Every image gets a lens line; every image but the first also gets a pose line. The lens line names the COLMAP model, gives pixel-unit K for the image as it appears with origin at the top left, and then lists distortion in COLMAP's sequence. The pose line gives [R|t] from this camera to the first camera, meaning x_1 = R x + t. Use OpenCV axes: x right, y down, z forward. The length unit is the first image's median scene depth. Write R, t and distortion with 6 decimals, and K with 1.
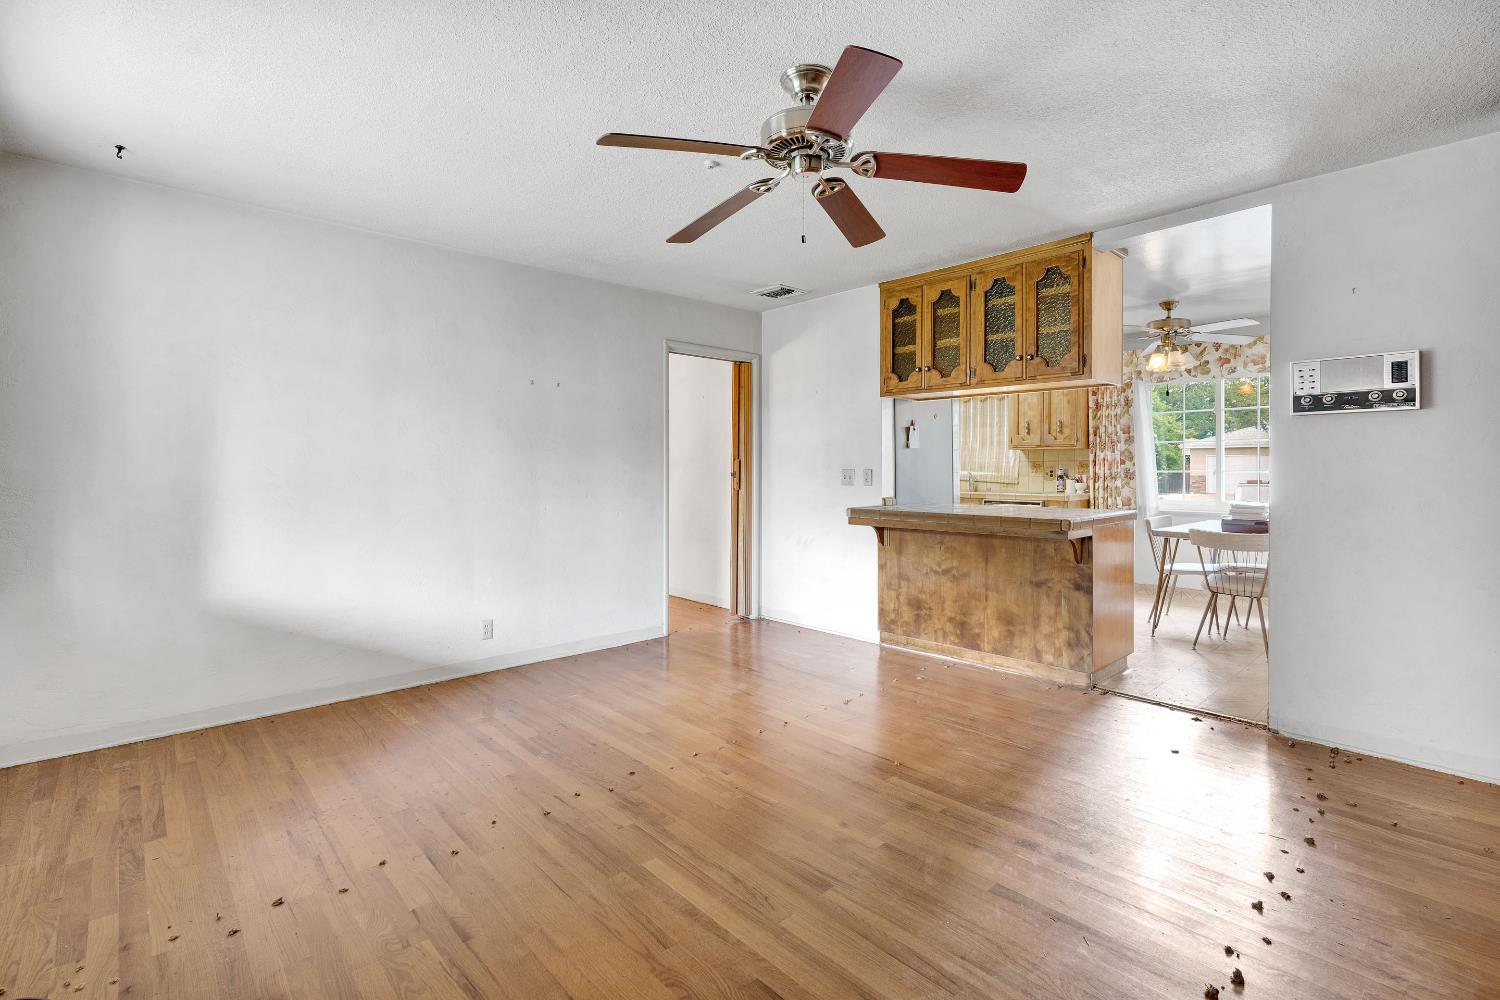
lens RADIAL K [[688.3, 0, 746.7], [0, 688.3, 463.8], [0, 0, 1]] dist [-0.002016, 0.000043]
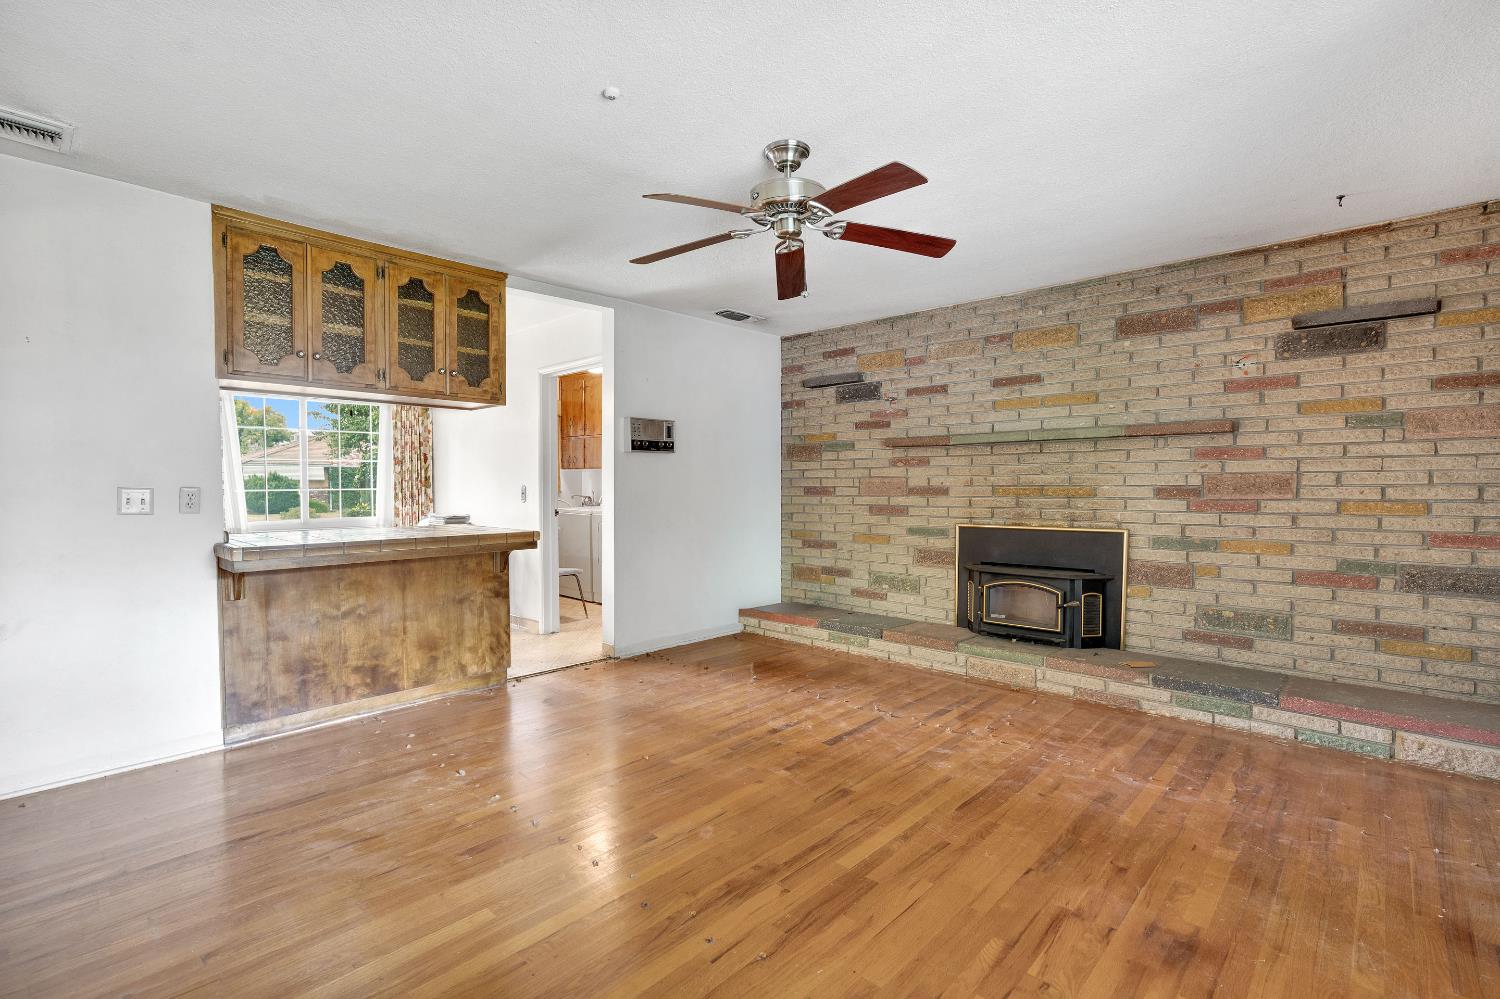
lens RADIAL K [[694.0, 0, 750.0], [0, 694.0, 499.5], [0, 0, 1]] dist [-0.005295, 0.000105]
pose [[-0.081597, -0.017368, 0.996514, -0.597722], [-0.005160, 0.999842, 0.017004, 0.006768], [-0.996652, -0.003755, -0.081673, 0.633713]]
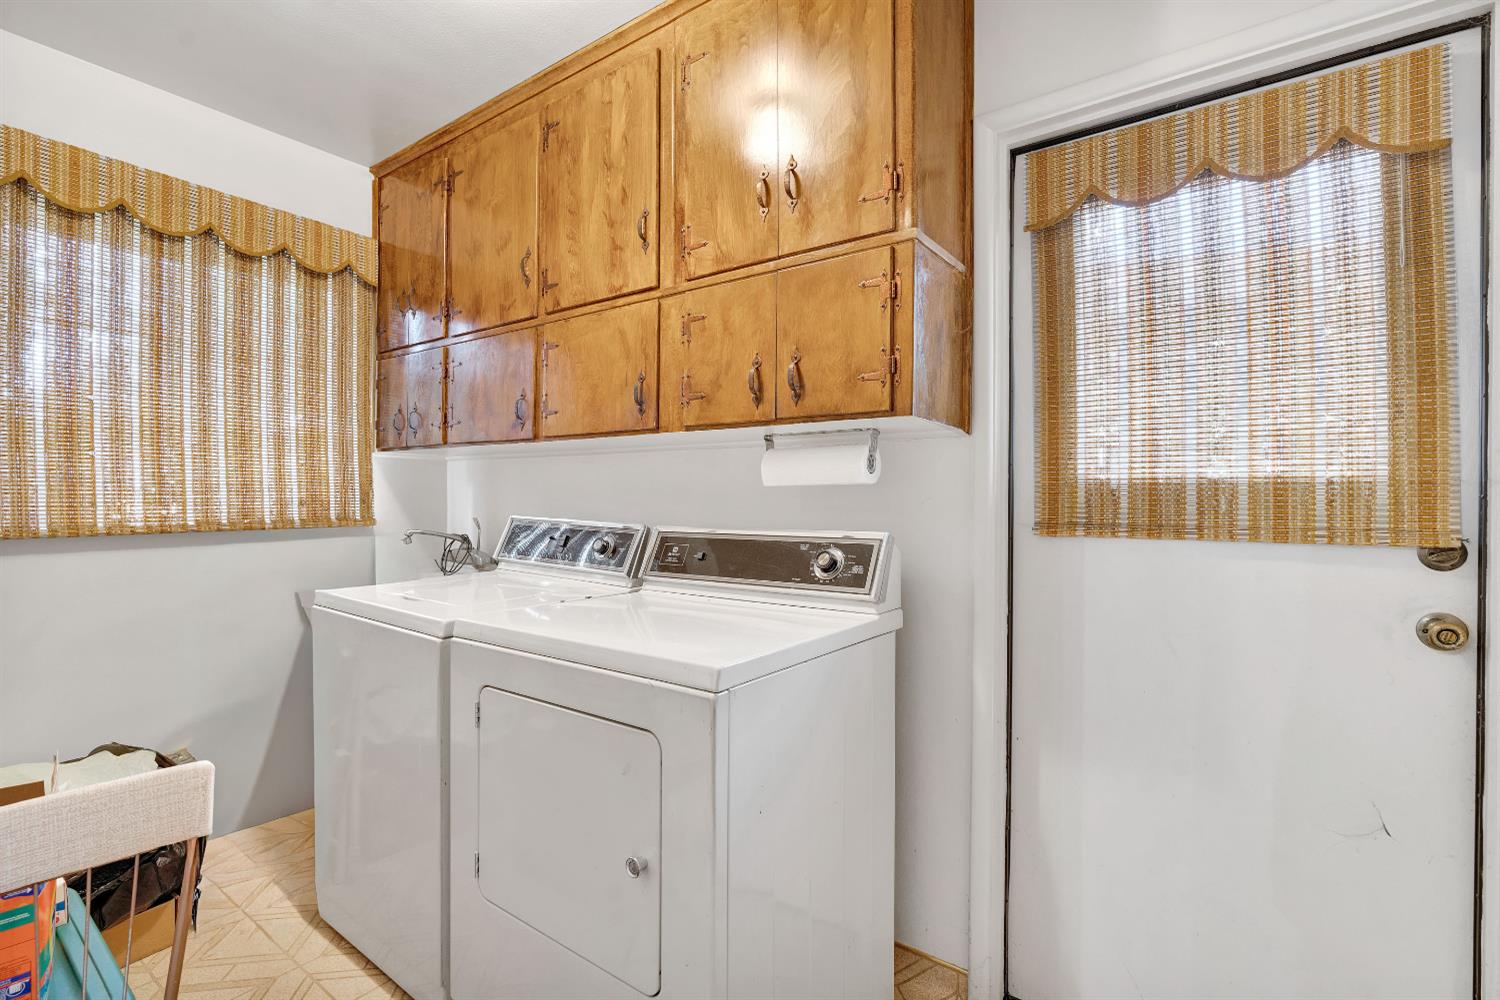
lens RADIAL K [[694.0, 0, 750.0], [0, 694.0, 500.0], [0, 0, 1]] dist [-0.005295, 0.000105]
pose [[-0.198332, -0.000036, 0.980135, 0.743030], [-0.010540, 0.999942, -0.002097, 0.001454], [-0.980078, -0.010747, -0.198321, 0.796434]]
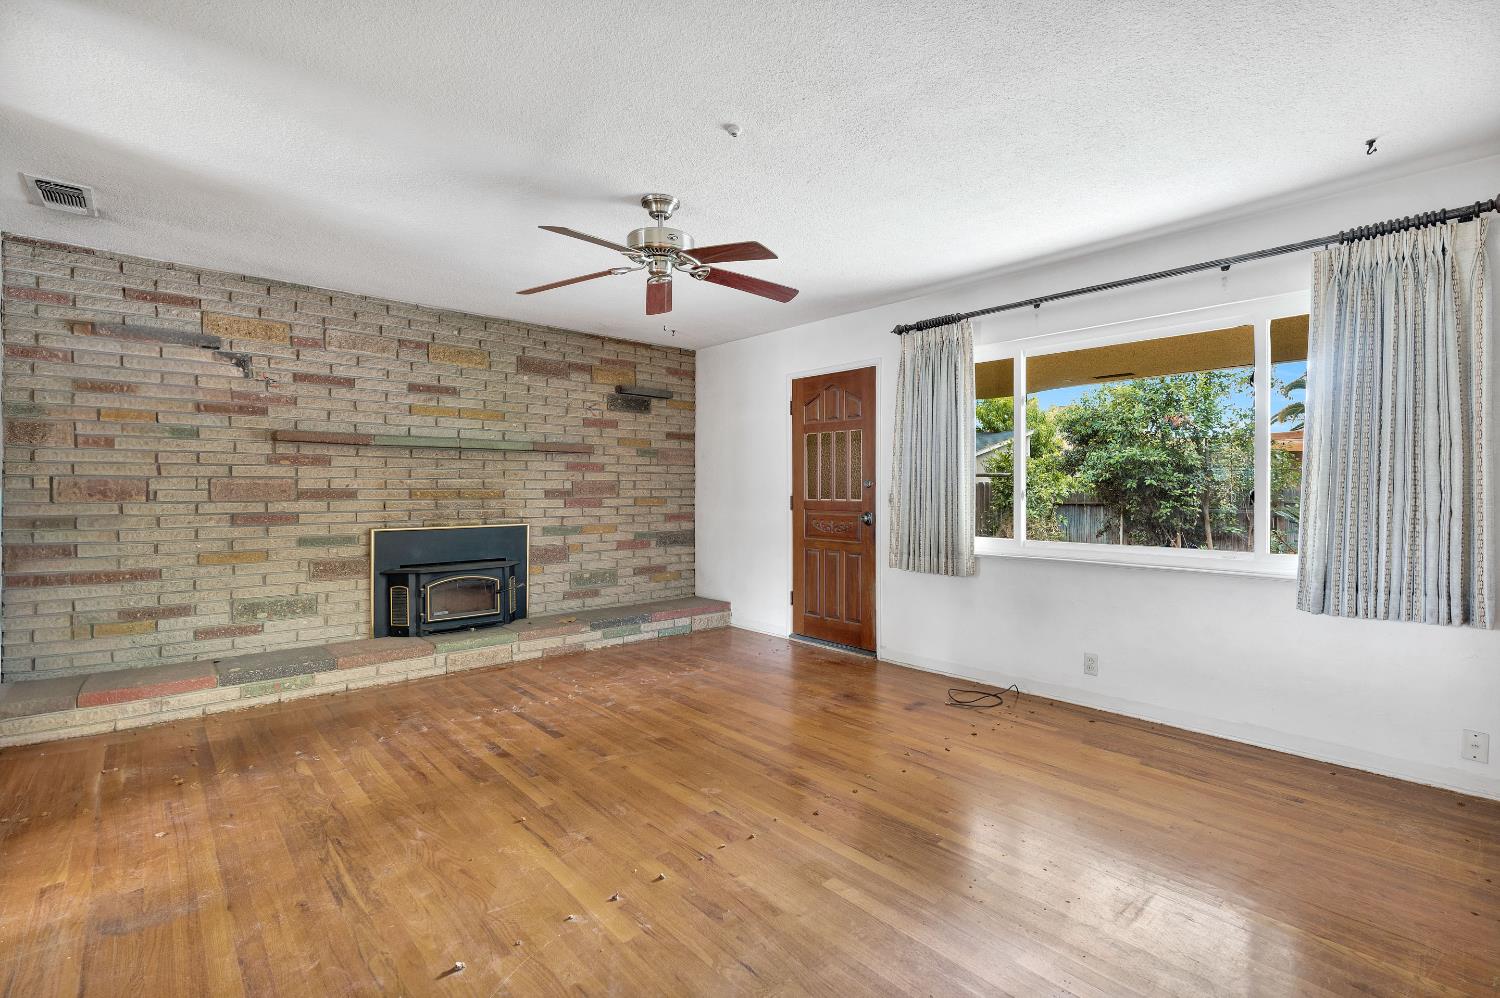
lens RADIAL K [[682.0, 0, 753.6], [0, 682.0, 493.2], [0, 0, 1]] dist [-0.009685, 0.000469]
pose [[-0.999998, 0.000889, 0.001873, -0.056555], [0.000887, 0.999999, -0.000840, 0.010477], [-0.001873, -0.000839, -0.999998, 1.283072]]
